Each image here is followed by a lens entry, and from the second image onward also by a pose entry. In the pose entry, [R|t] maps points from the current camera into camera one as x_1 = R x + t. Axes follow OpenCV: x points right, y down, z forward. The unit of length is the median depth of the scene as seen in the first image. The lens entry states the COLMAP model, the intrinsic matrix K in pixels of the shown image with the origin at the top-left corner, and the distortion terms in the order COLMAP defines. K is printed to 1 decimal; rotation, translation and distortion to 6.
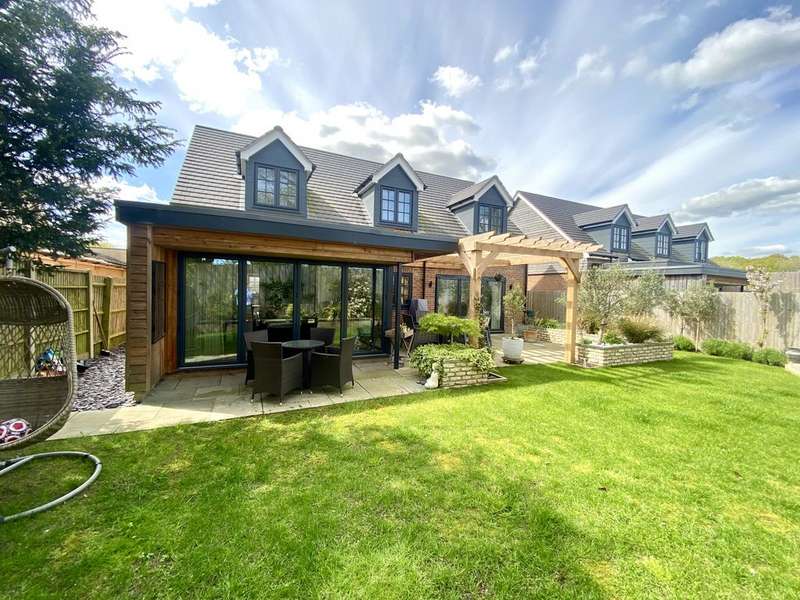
lens RADIAL K [[326.0, 0, 398.8], [0, 326.0, 301.7], [0, 0, 1]] dist [0.003241, -0.005778]
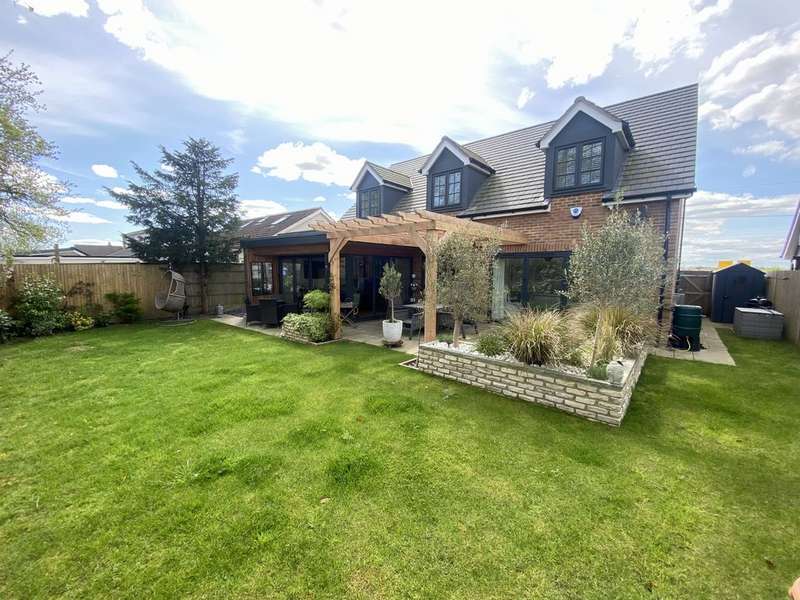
lens RADIAL K [[326.0, 0, 396.9], [0, 326.0, 297.3], [0, 0, 1]] dist [0.003241, -0.005778]
pose [[0.424986, 0.052254, -0.903690, 0.673561], [-0.024602, 0.998630, 0.046174, -0.000833], [0.904865, 0.002610, 0.425690, 0.337142]]
